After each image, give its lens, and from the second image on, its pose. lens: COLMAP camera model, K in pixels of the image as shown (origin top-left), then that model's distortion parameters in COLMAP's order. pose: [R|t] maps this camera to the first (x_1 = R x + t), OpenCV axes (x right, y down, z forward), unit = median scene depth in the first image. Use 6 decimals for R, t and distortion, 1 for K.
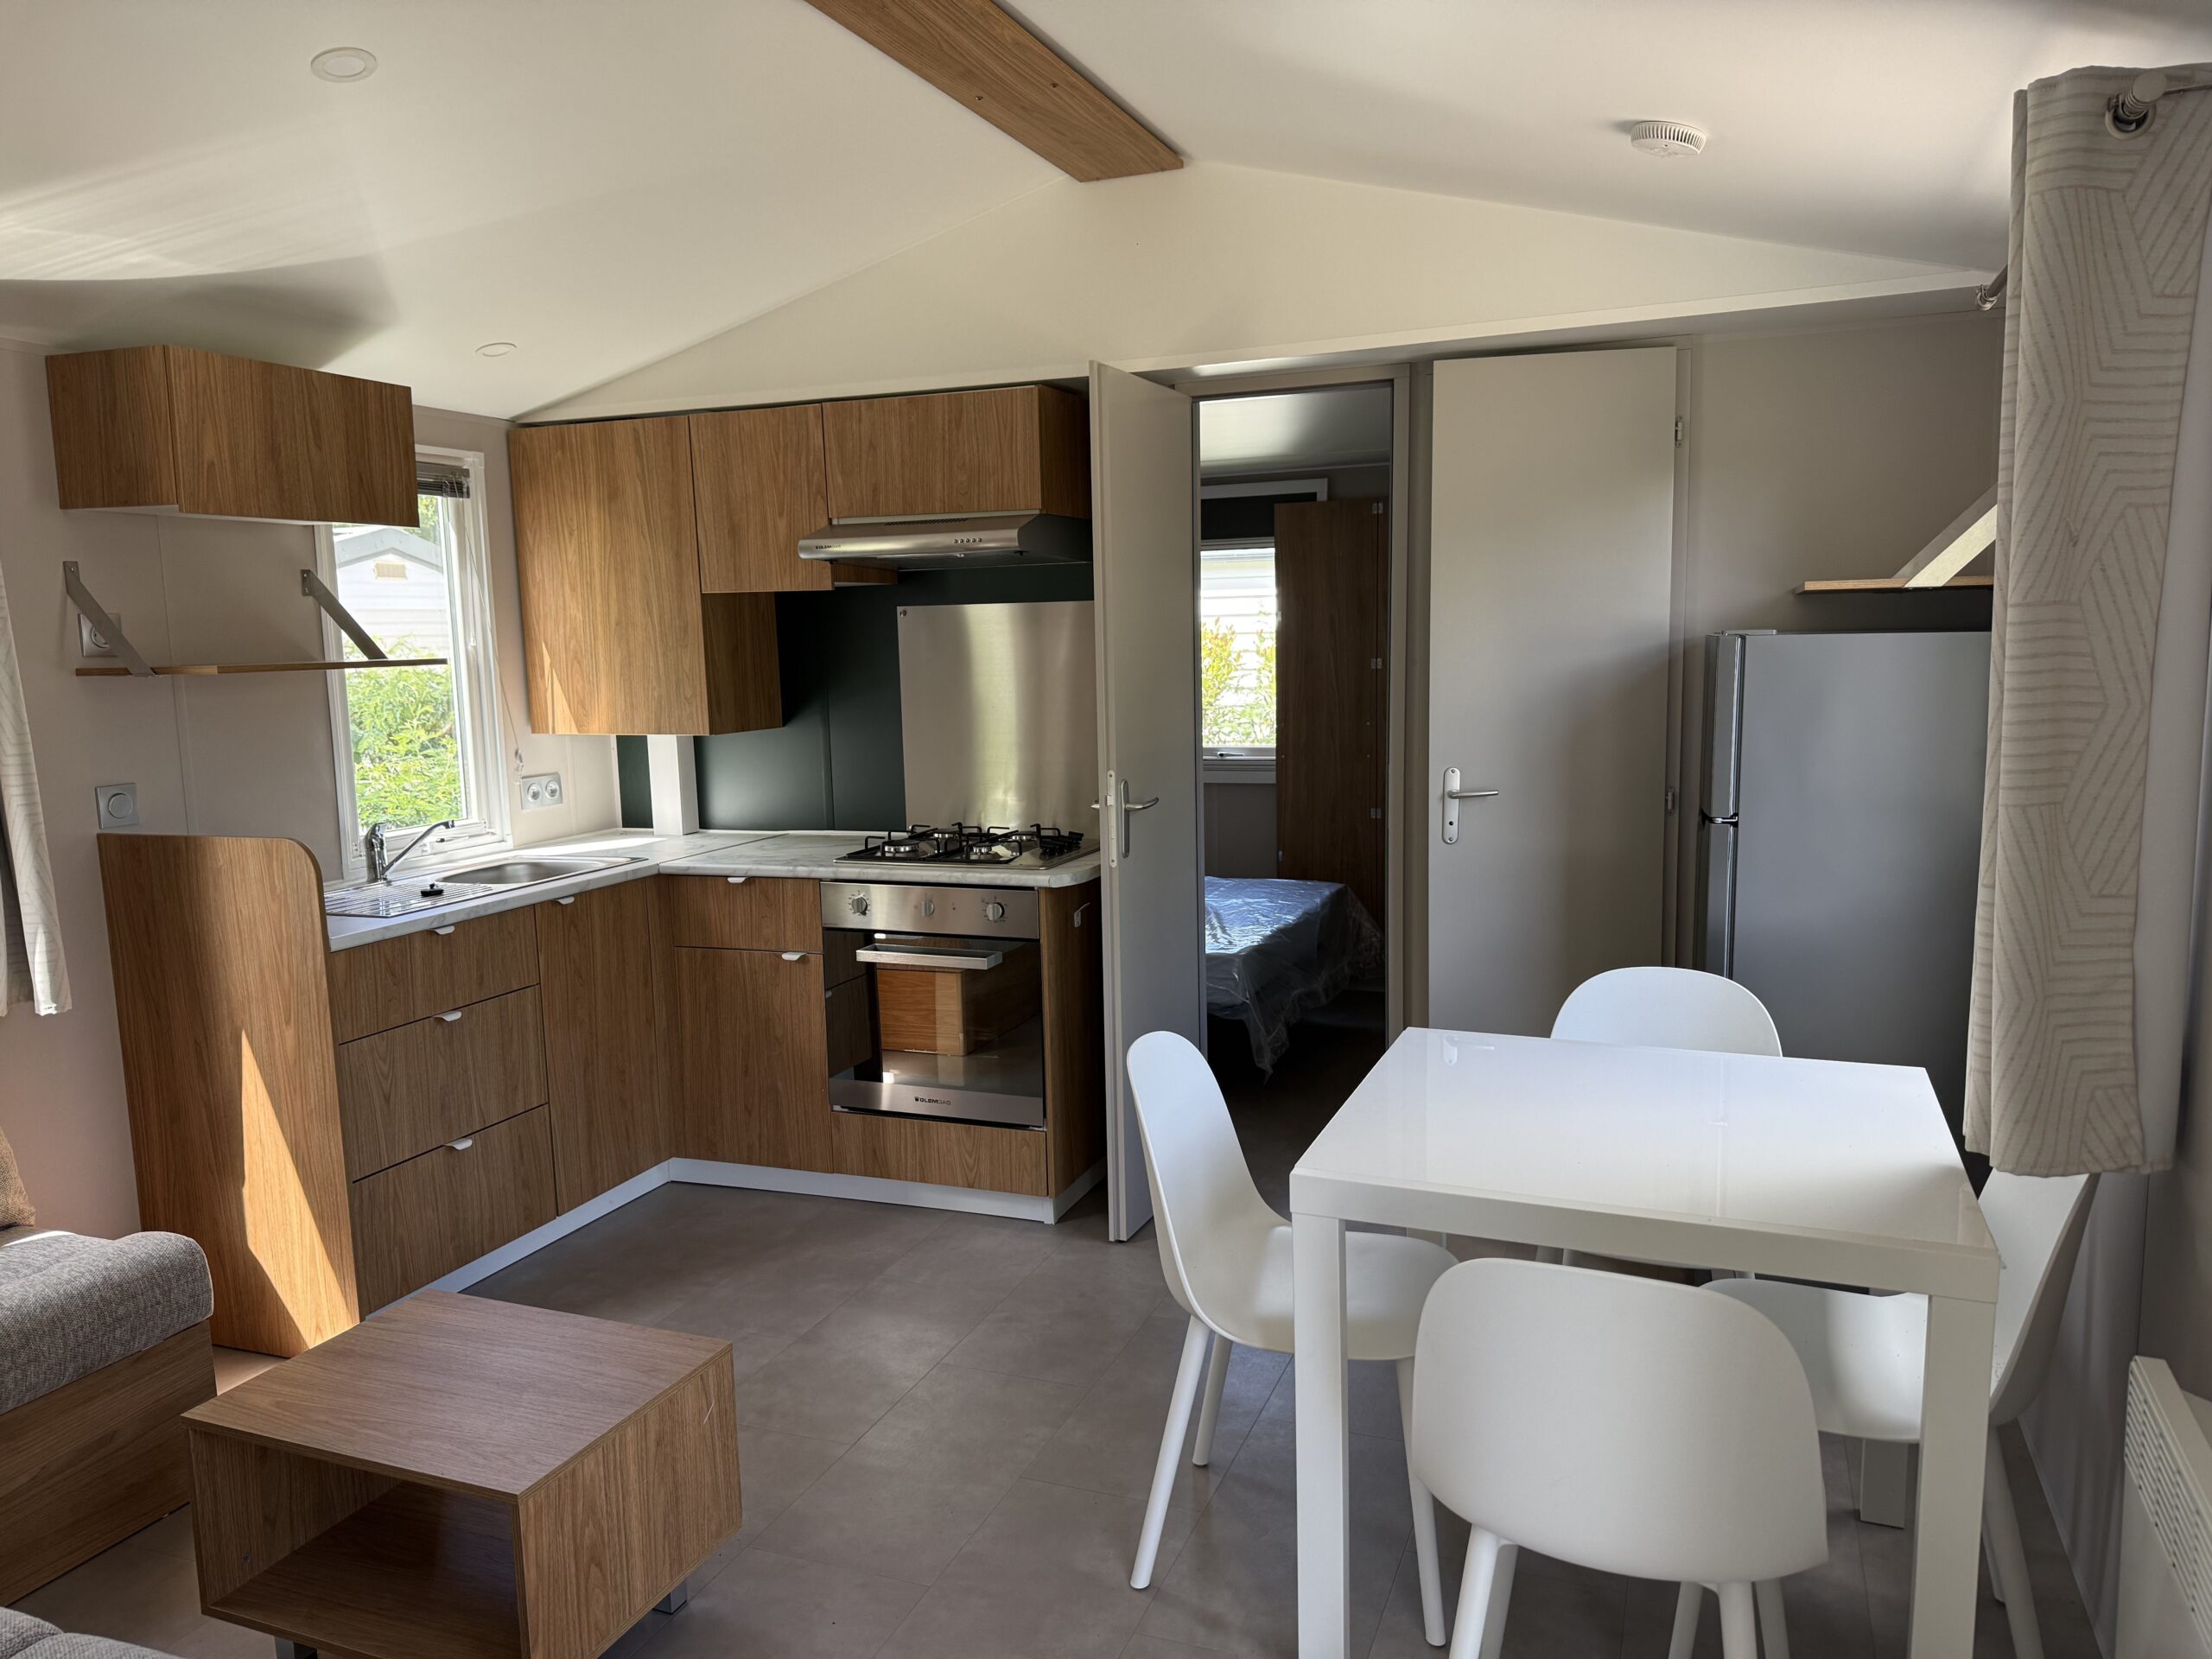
lens RADIAL K [[1554.7, 0, 1114.2], [0, 1554.7, 838.7], [0, 0, 1]] dist [0.057282, -0.072245]
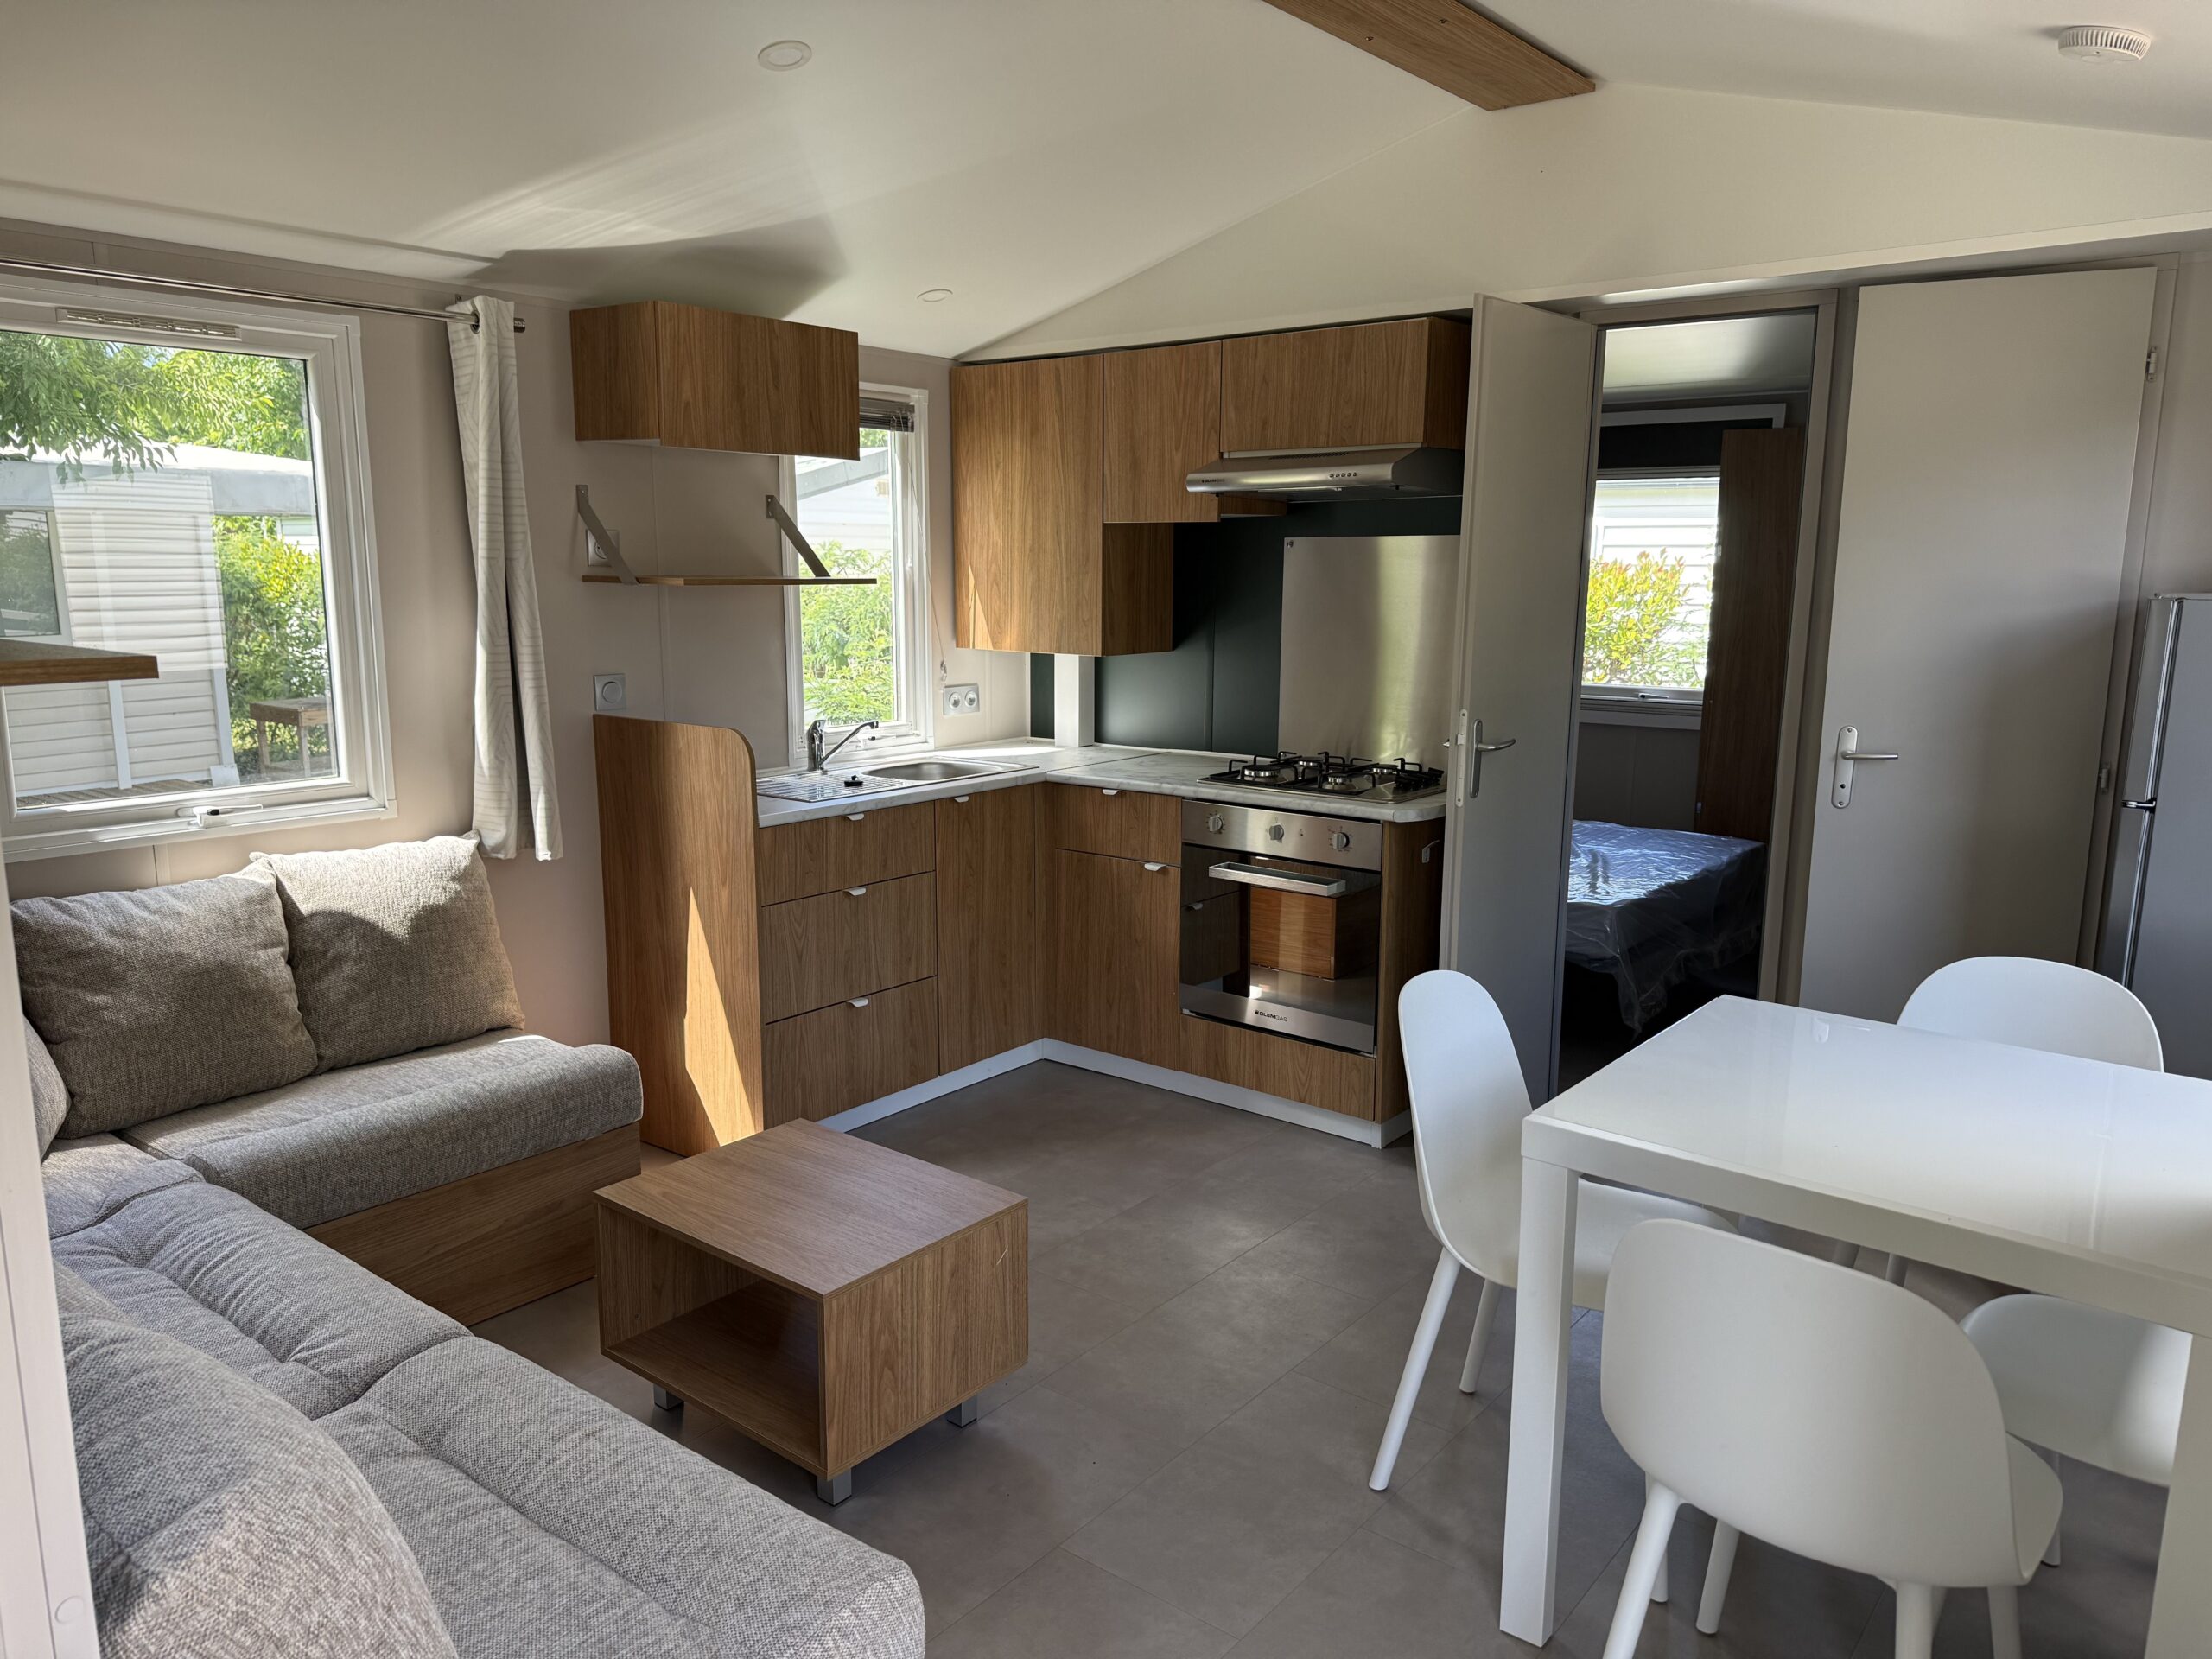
lens RADIAL K [[1554.7, 0, 1109.6], [0, 1554.7, 834.1], [0, 0, 1]] dist [0.057282, -0.072245]
pose [[0.953728, 0.080418, -0.289716, 0.075199], [-0.066933, 0.996175, 0.056174, -0.005058], [0.293125, -0.034183, 0.955463, -0.028215]]
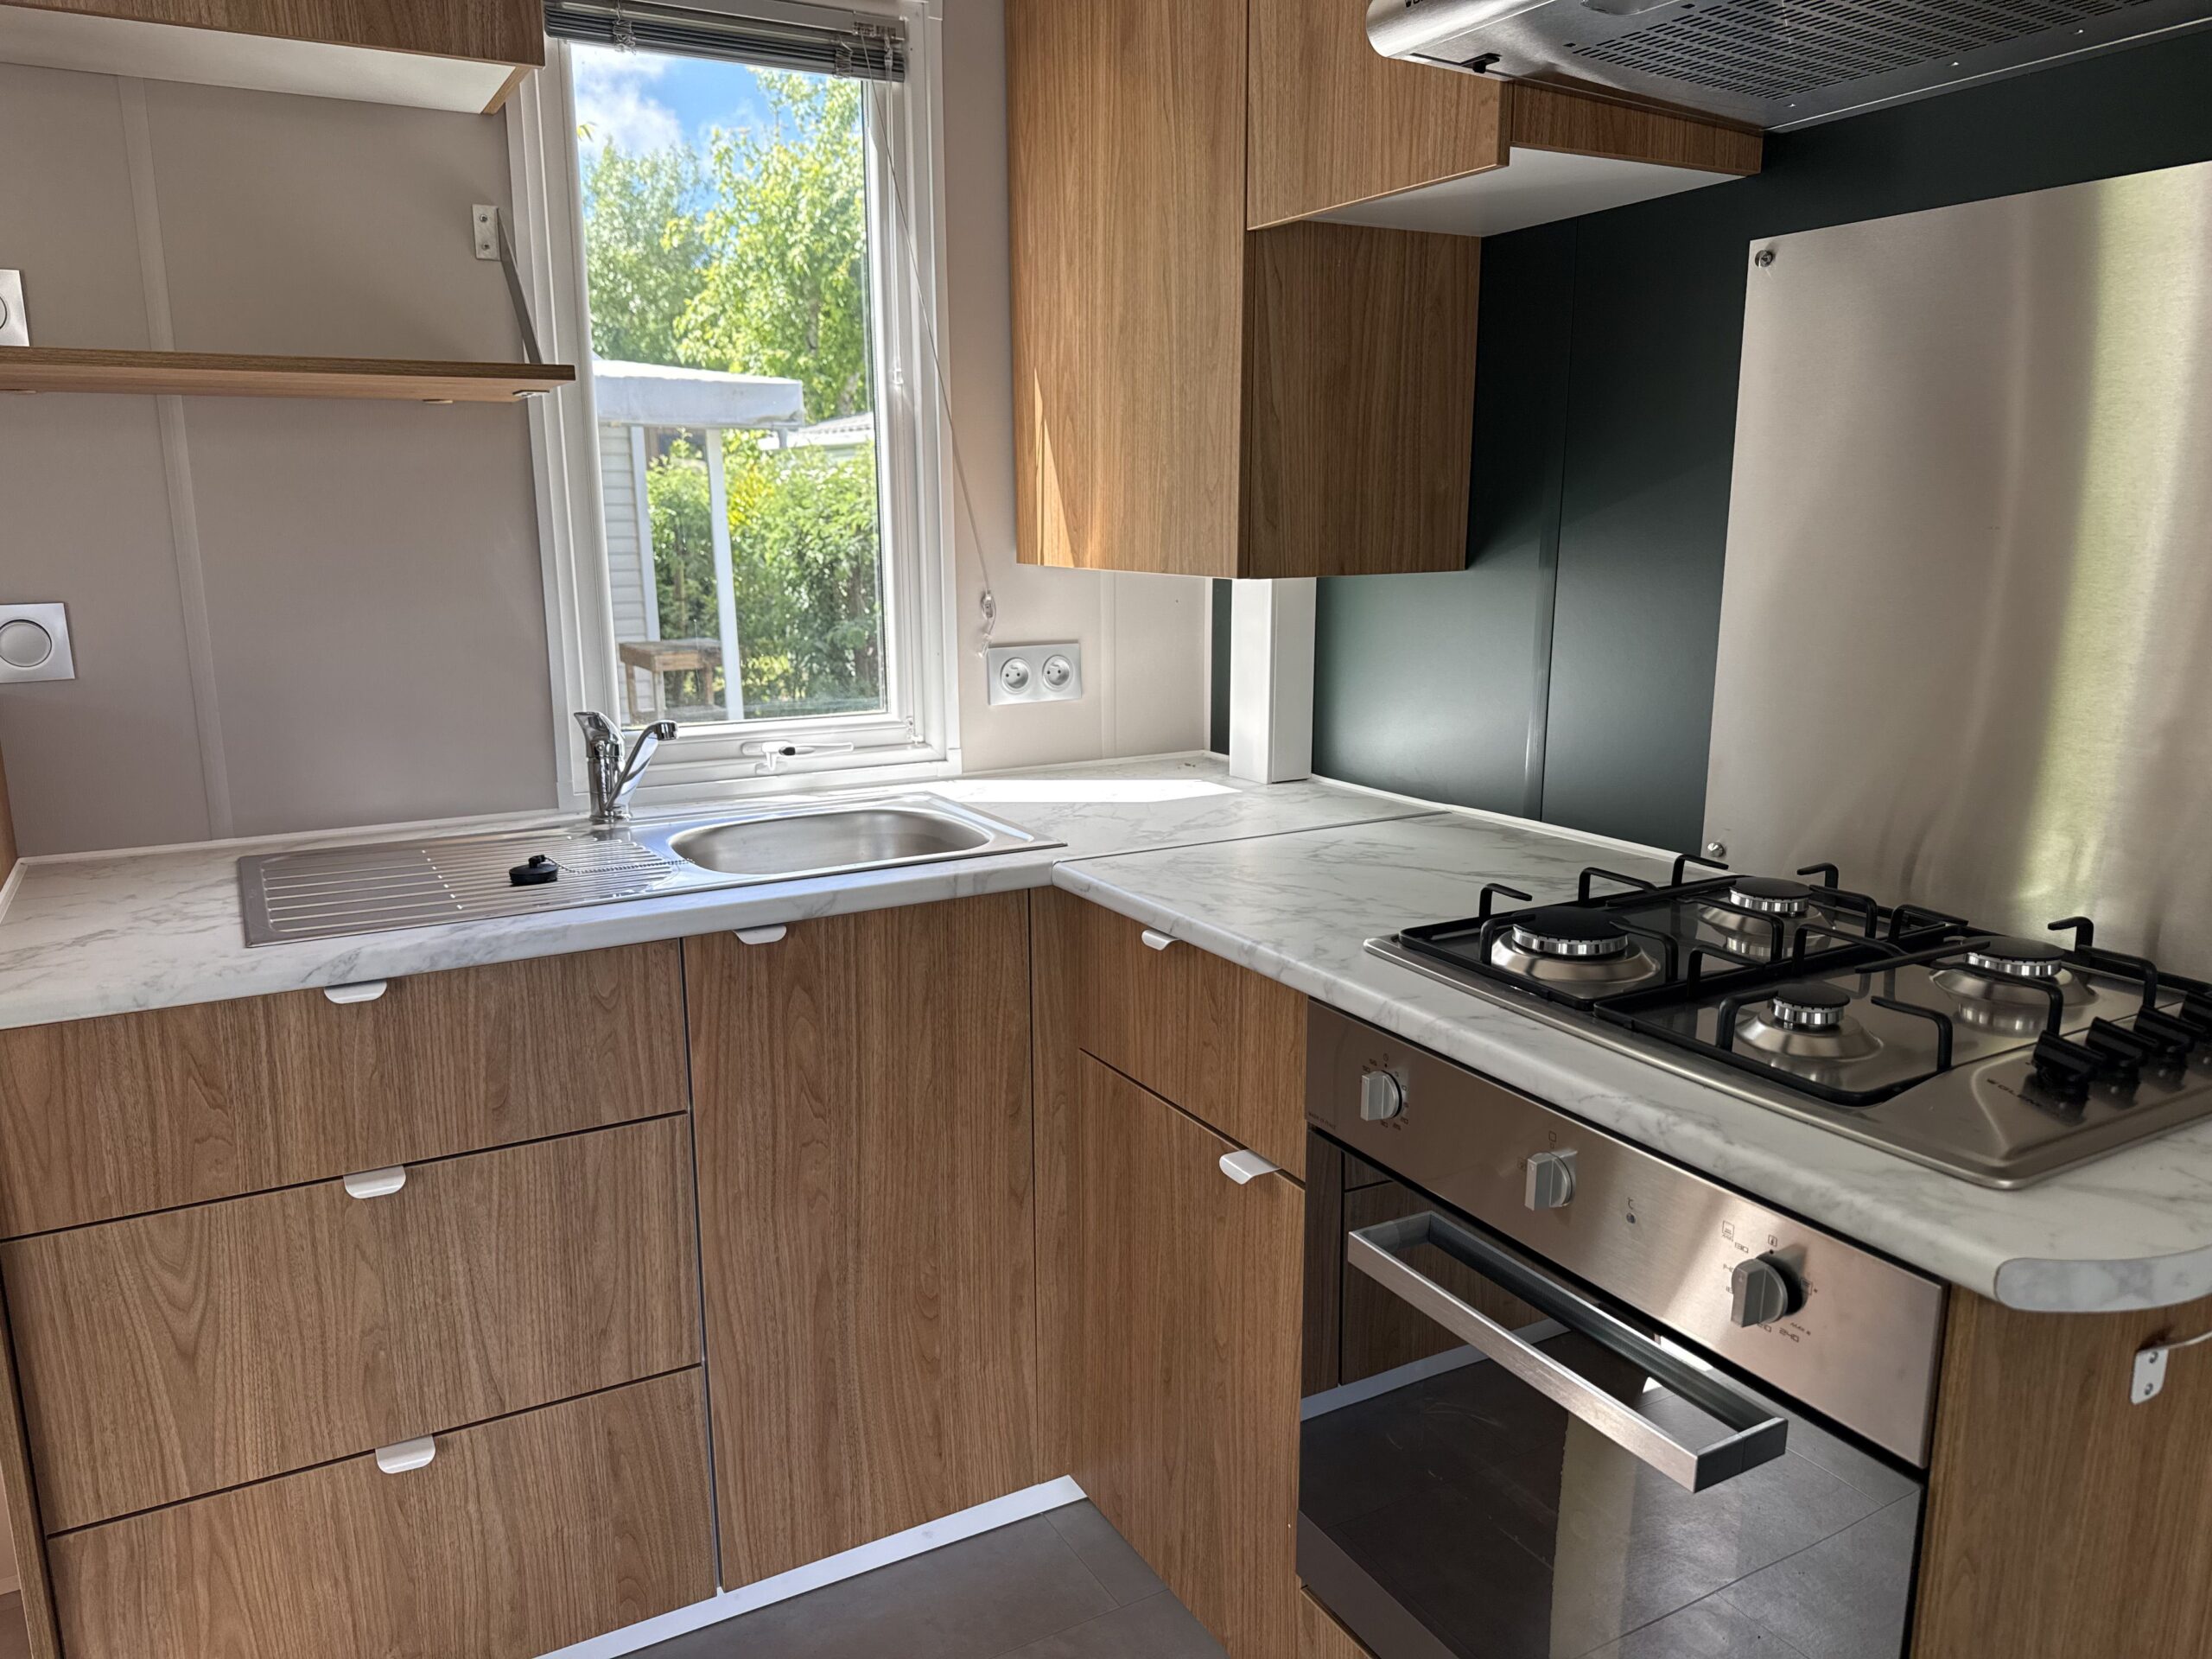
lens RADIAL K [[1554.7, 0, 1114.1], [0, 1554.7, 838.2], [0, 0, 1]] dist [0.057282, -0.072245]
pose [[0.774405, 0.151184, -0.614362, -0.011183], [-0.096868, 0.987914, 0.121006, -0.049831], [0.625231, -0.034196, 0.779690, 0.730841]]
